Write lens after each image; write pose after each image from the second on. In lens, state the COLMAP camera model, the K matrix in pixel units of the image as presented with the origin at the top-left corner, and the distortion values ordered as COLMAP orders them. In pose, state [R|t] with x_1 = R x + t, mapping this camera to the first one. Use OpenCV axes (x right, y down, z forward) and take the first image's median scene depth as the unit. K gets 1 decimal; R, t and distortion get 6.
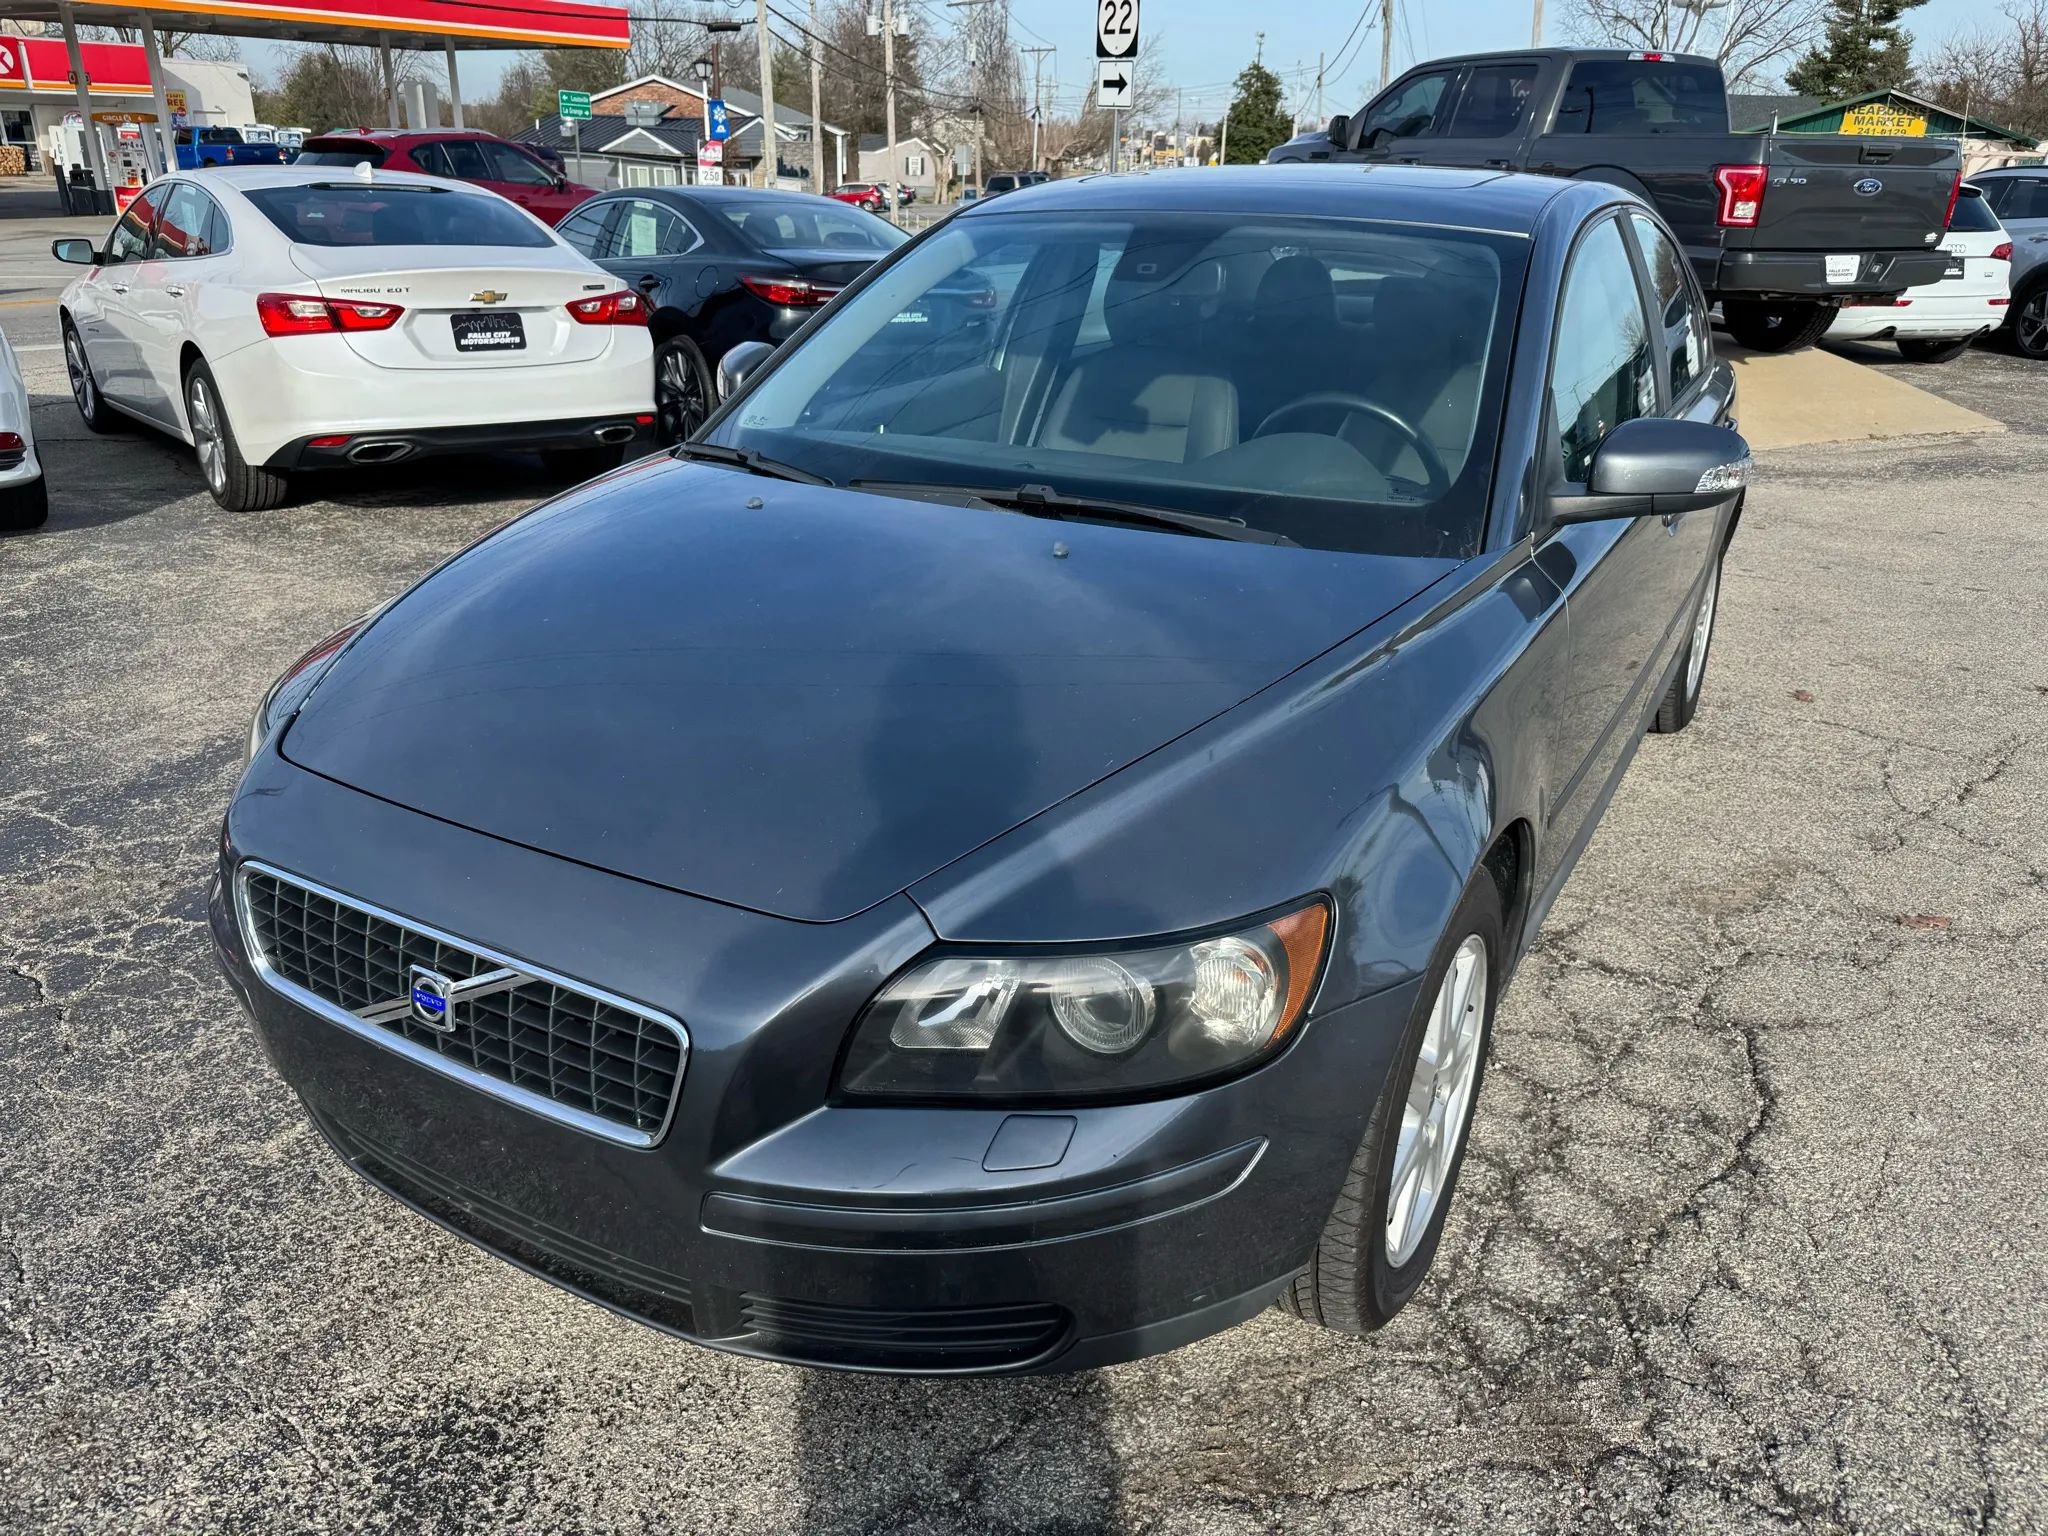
lens RADIAL K [[1453.7, 0, 1019.7], [0, 1453.7, 780.5], [0, 0, 1]] dist [0.000142, -0.007123]
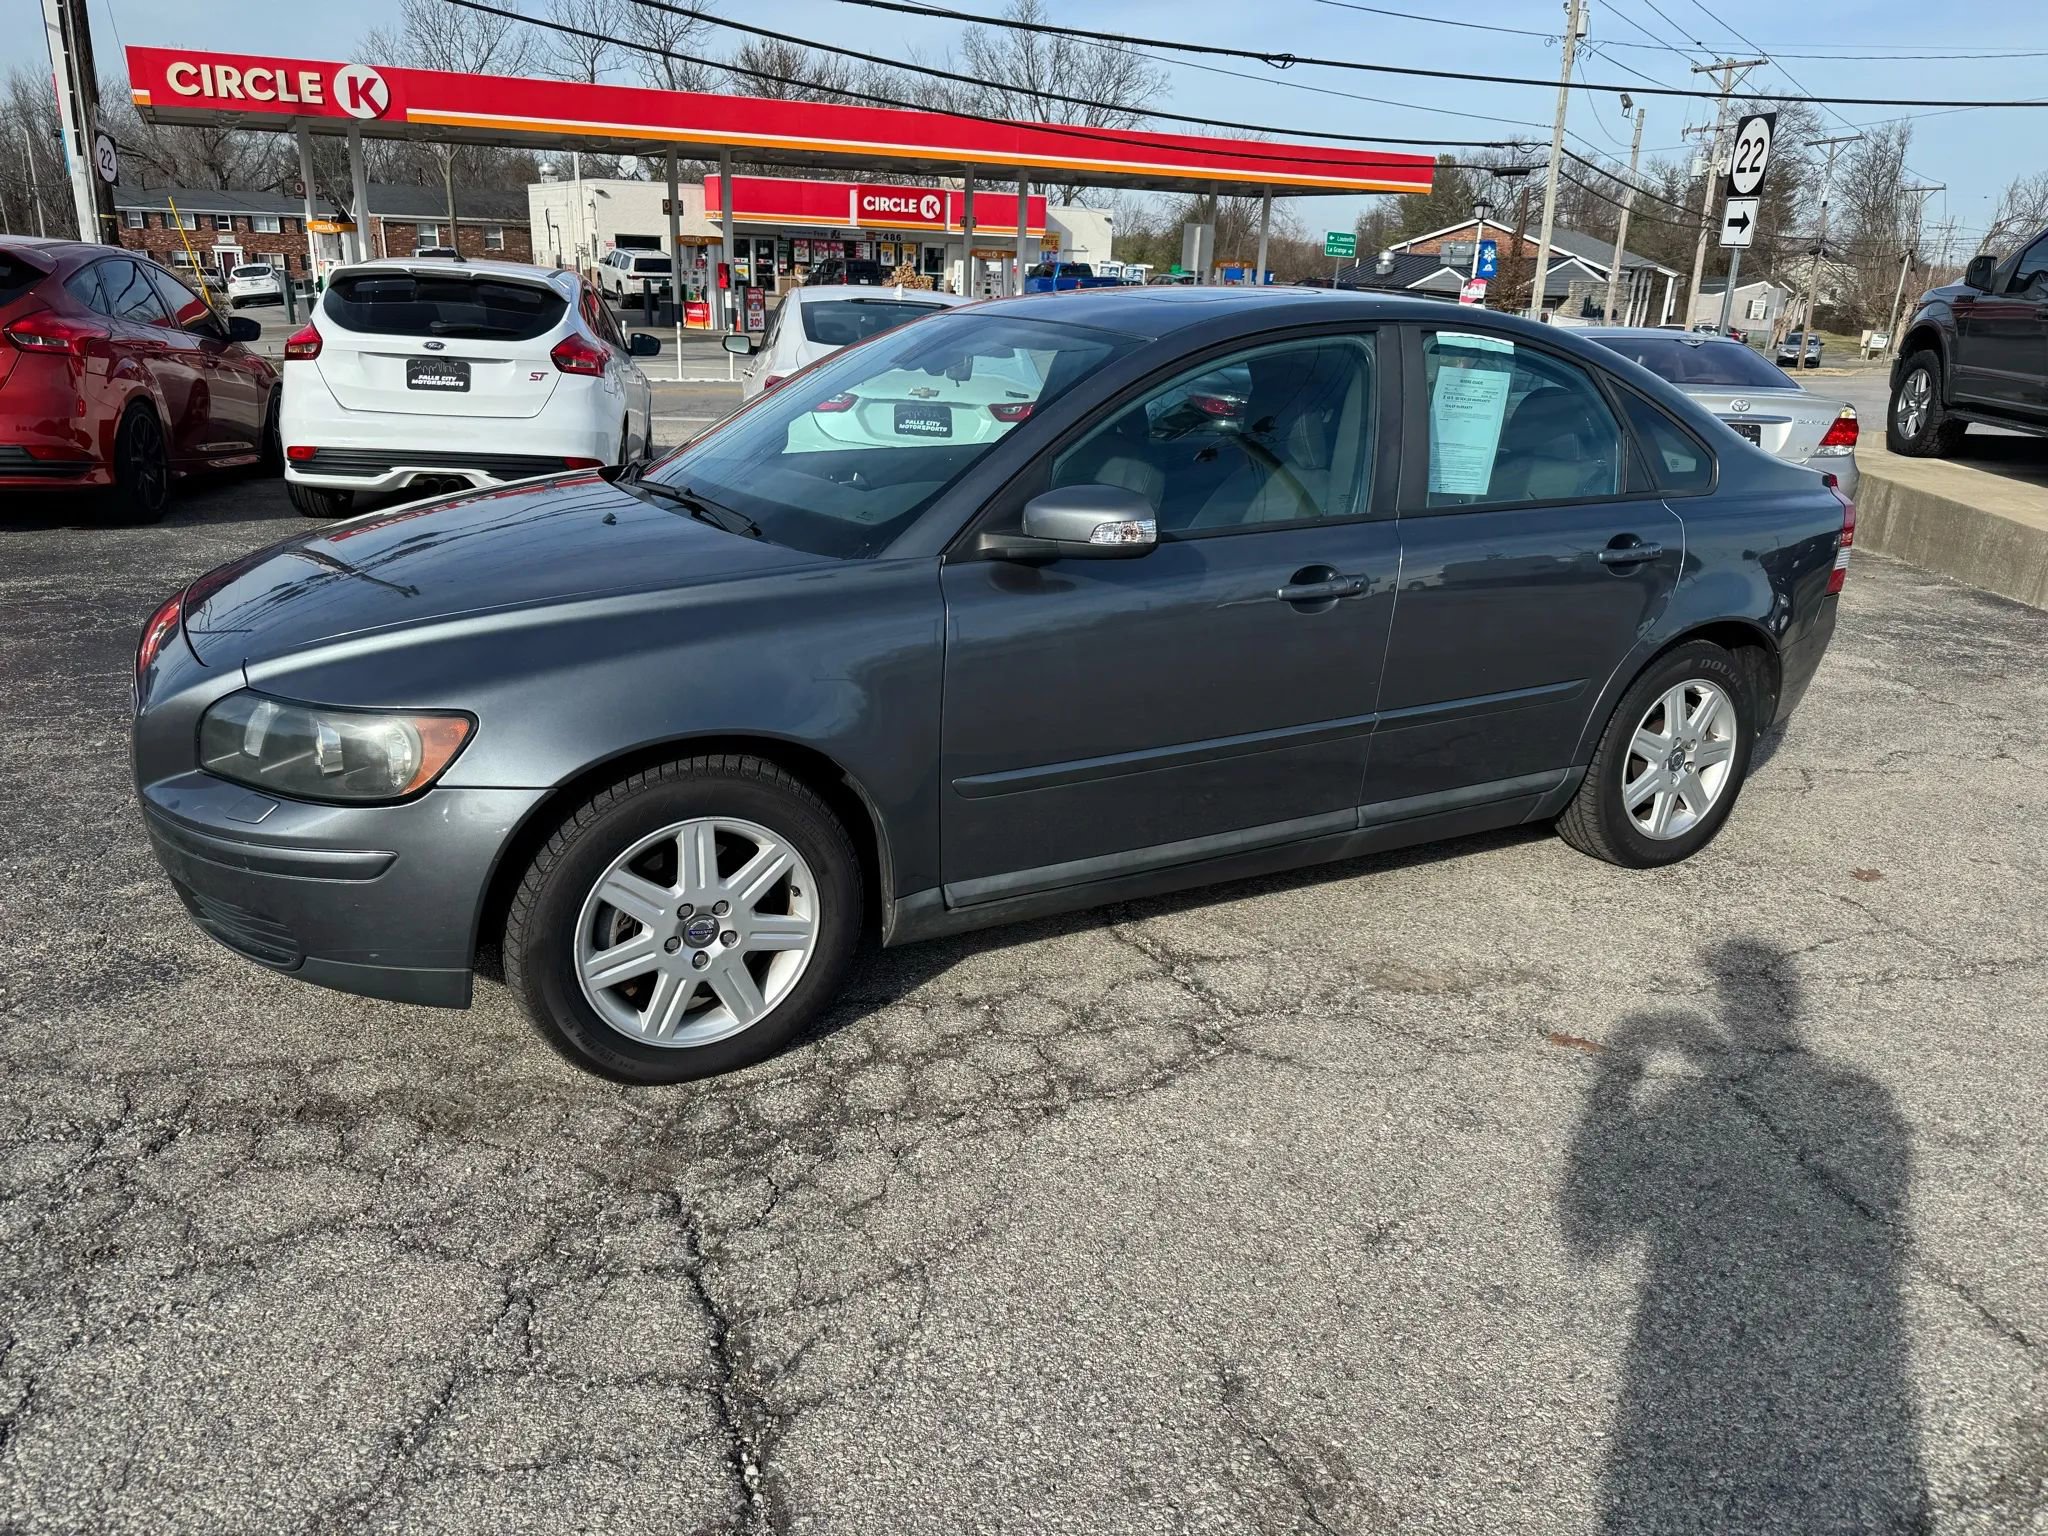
lens RADIAL K [[1444.6, 0, 1028.3], [0, 1444.6, 781.2], [0, 0, 1]] dist [0.016167, -0.024646]
pose [[0.863921, 0.177062, -0.471475, 0.545338], [-0.214761, 0.976297, -0.026876, 0.022789], [0.455541, 0.124473, 0.881470, -0.033780]]
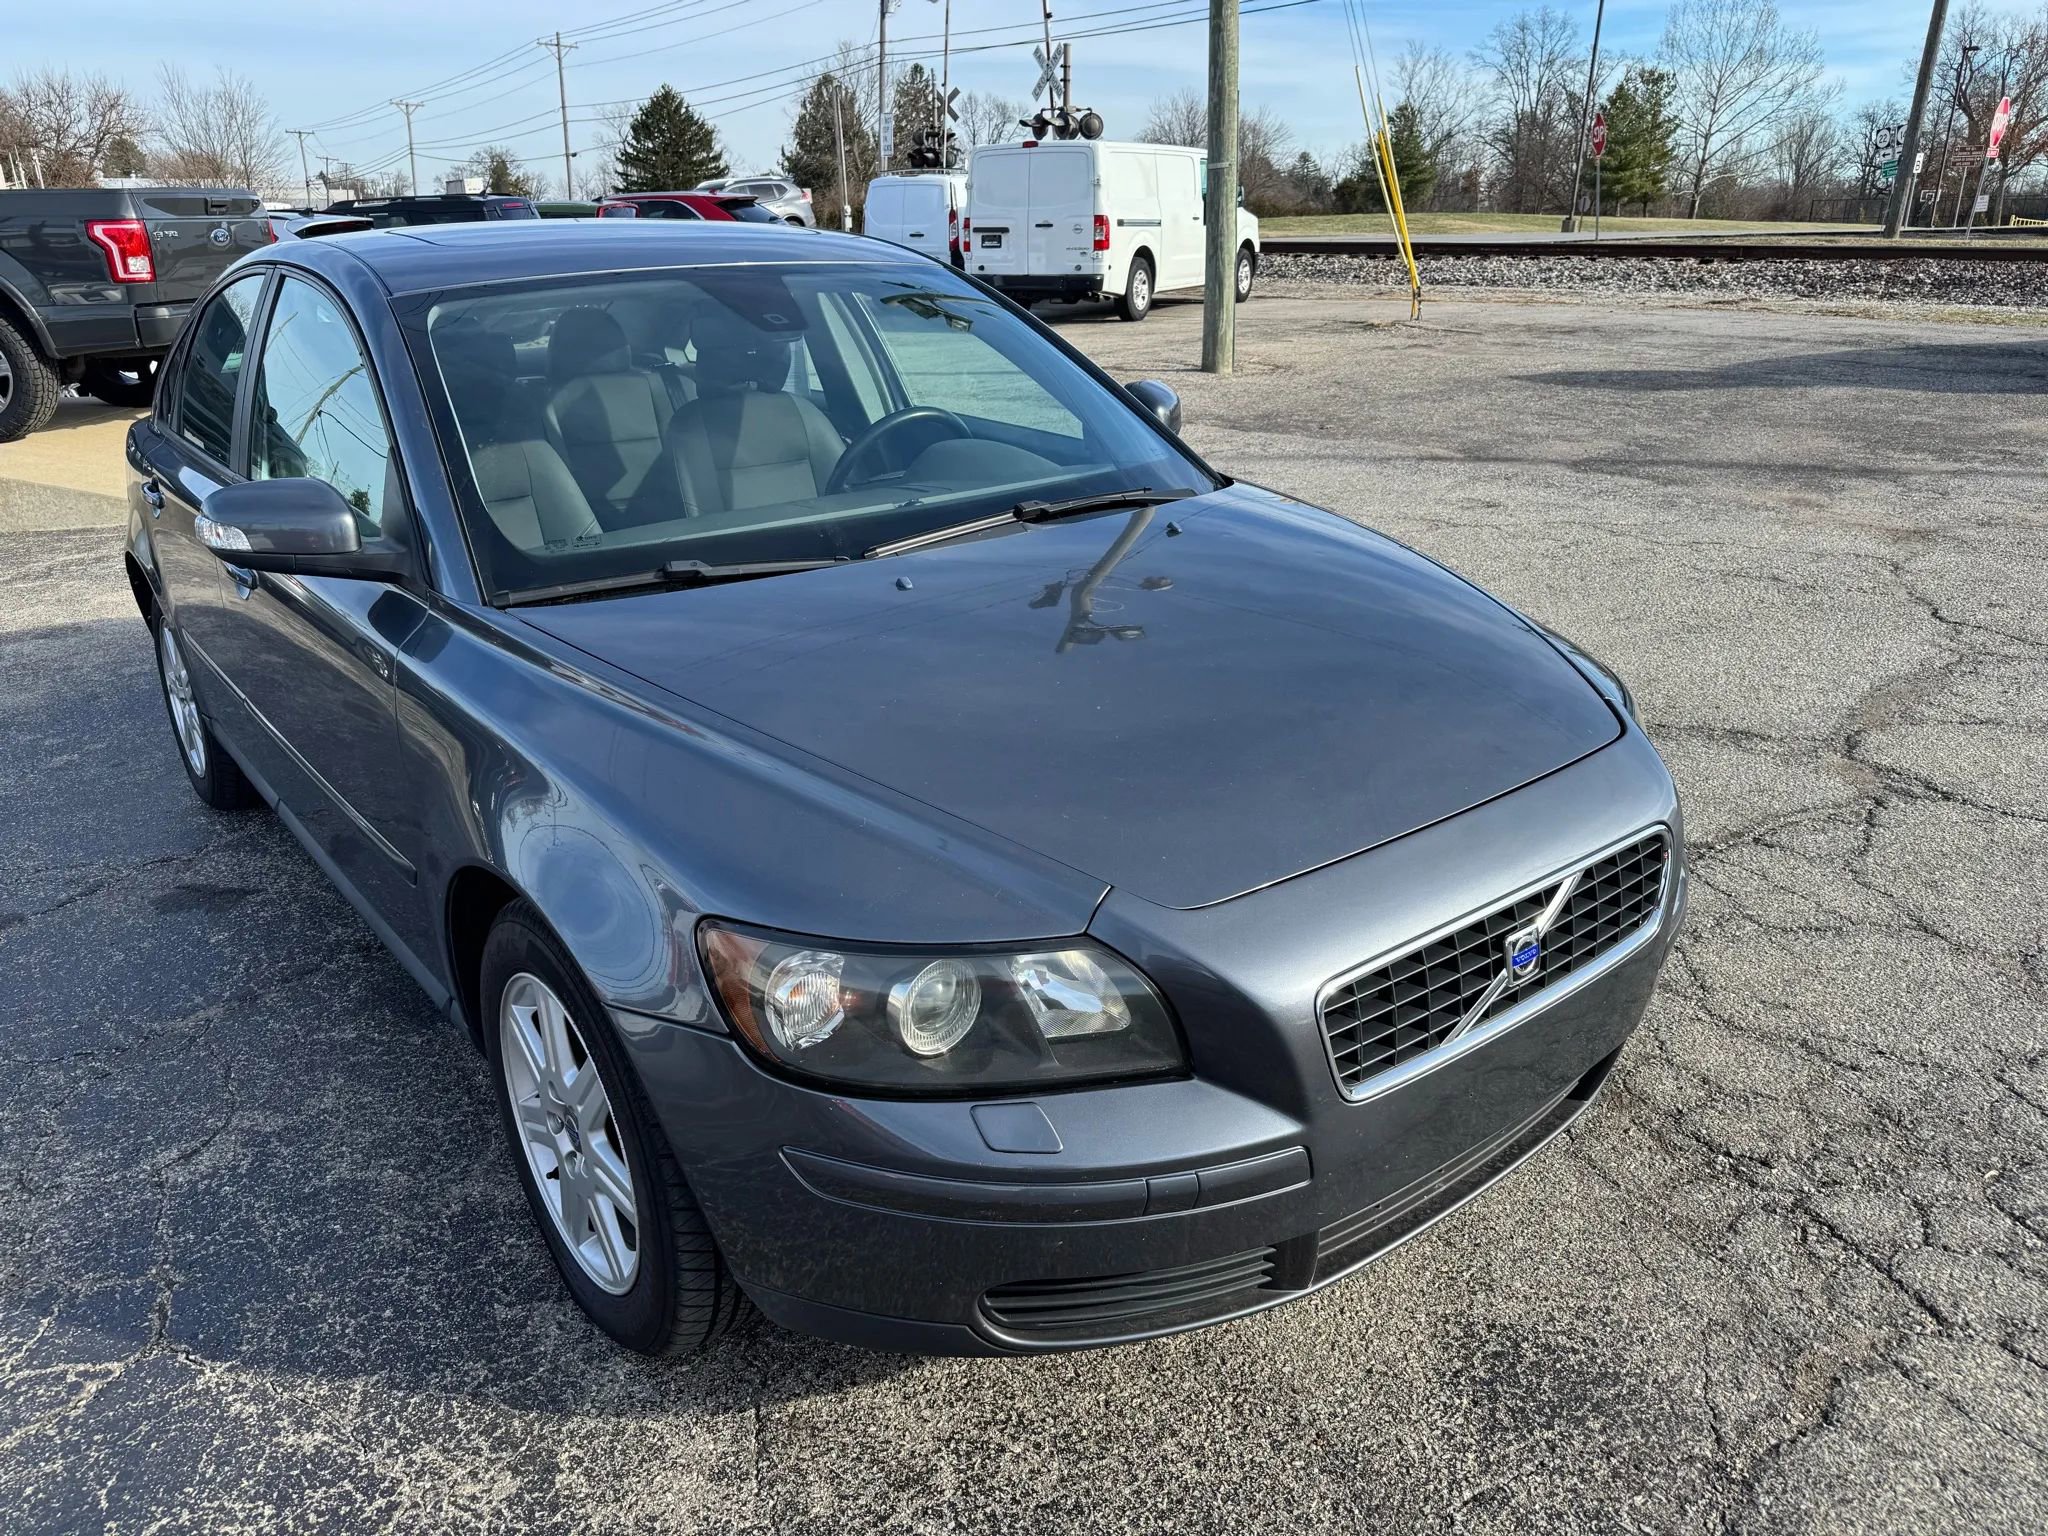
lens RADIAL K [[1444.6, 0, 1028.3], [0, 1444.6, 781.2], [0, 0, 1]] dist [0.016167, -0.024646]
pose [[0.354087, -0.362691, 0.862020, -0.539358], [0.387406, 0.895817, 0.217779, -0.133436], [-0.851199, 0.256839, 0.457706, 0.290333]]
